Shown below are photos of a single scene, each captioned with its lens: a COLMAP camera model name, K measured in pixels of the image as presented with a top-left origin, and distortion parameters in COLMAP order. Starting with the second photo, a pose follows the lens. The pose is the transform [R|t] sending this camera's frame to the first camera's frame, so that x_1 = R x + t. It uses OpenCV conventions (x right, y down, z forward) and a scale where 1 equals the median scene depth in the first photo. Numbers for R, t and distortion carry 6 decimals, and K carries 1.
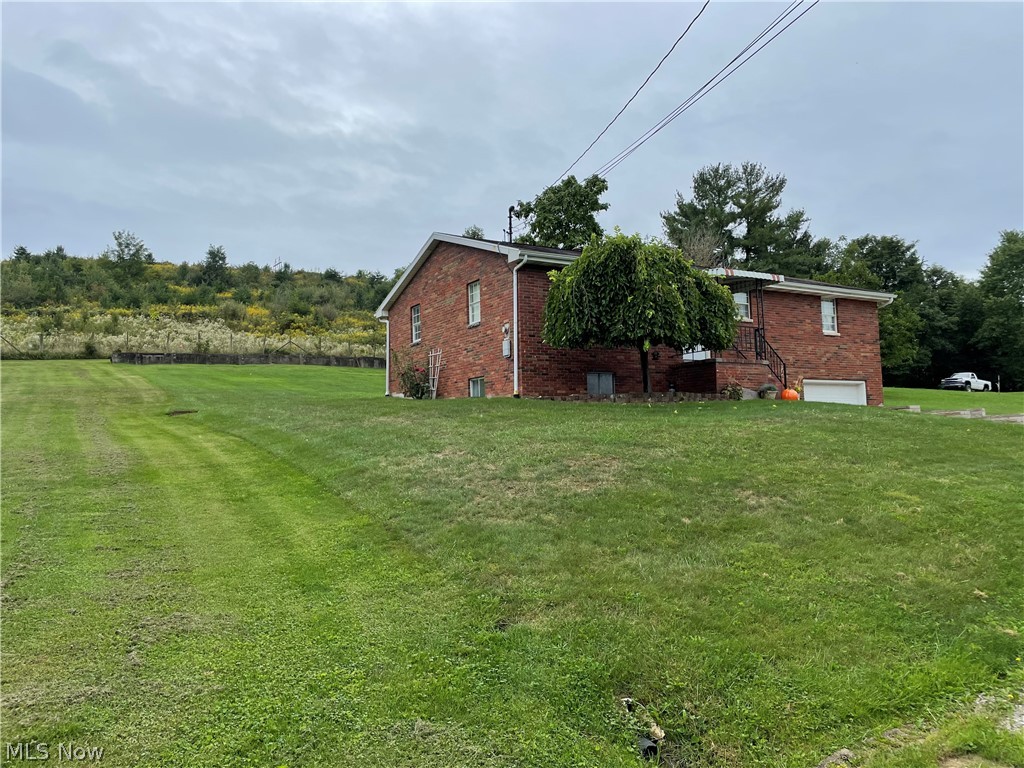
lens RADIAL K [[774.6, 0, 517.7], [0, 774.6, 380.0], [0, 0, 1]] dist [0.071918, -0.079890]
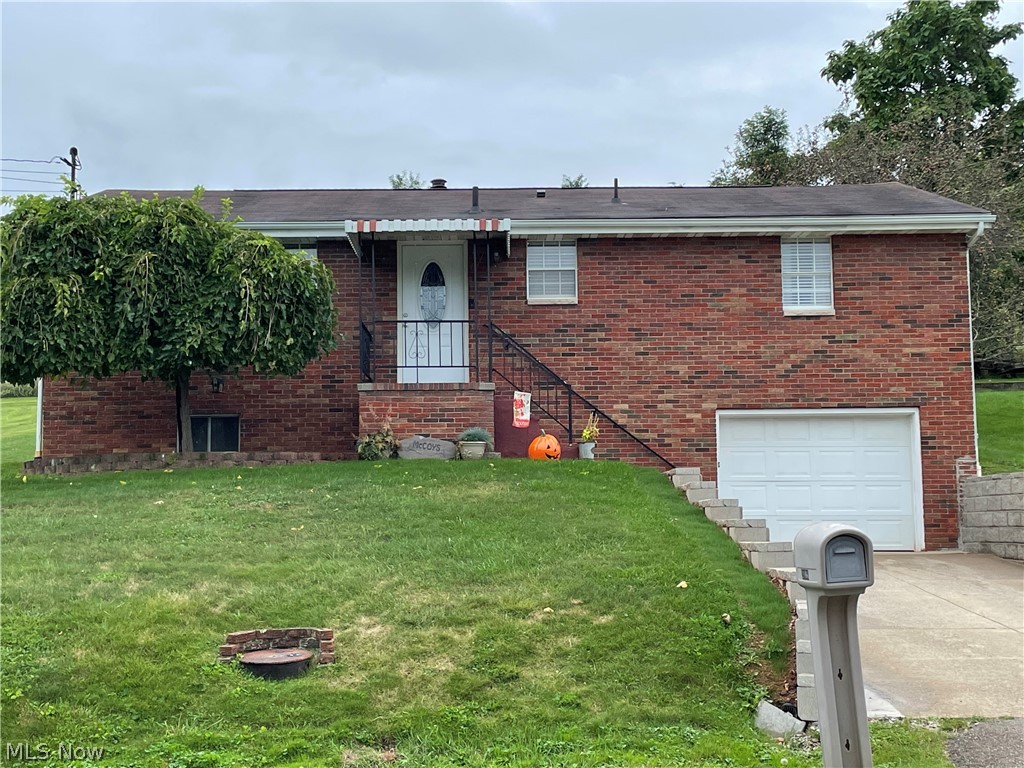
lens RADIAL K [[1460.6, 0, 516.9], [0, 1460.6, 361.2], [0, 0, 1]] dist [0.077599, 0.000000]
pose [[0.866245, -0.042357, -0.497820, 0.703617], [0.031614, 0.999050, -0.029993, -0.007995], [0.498617, 0.010243, 0.866762, 0.134505]]
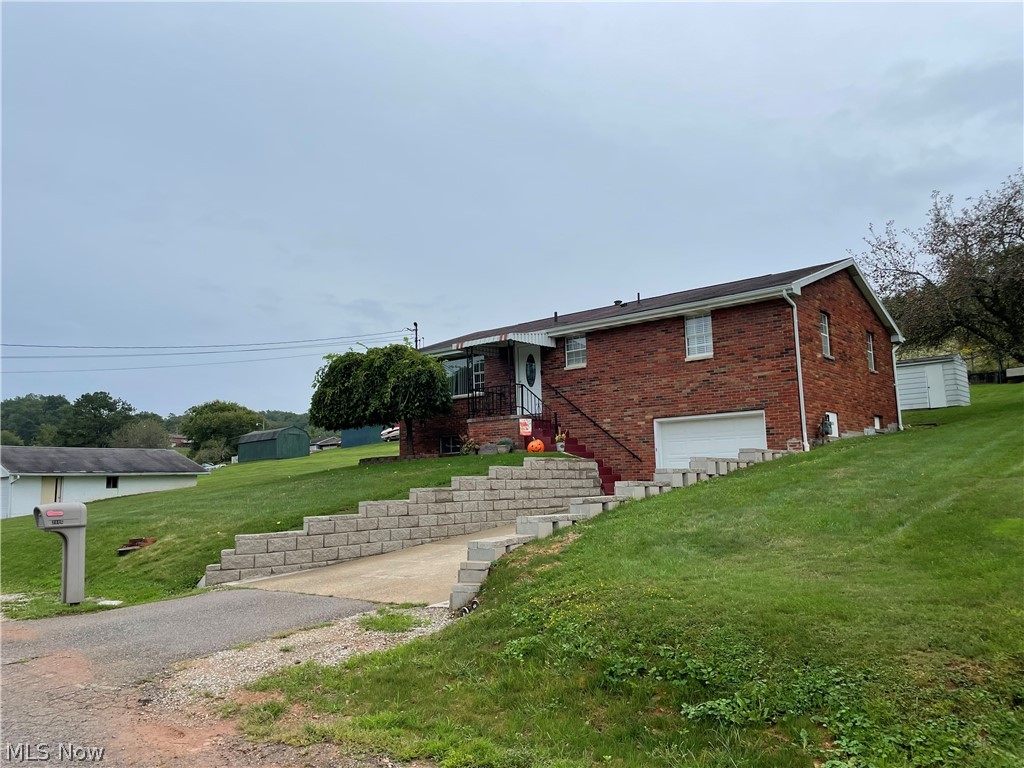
lens RADIAL K [[774.6, 0, 520.8], [0, 774.6, 363.5], [0, 0, 1]] dist [0.071918, -0.079890]
pose [[0.334435, -0.129444, -0.933487, 1.114304], [0.096153, 0.990040, -0.102838, 0.012422], [0.937501, -0.055365, 0.343551, 0.555793]]
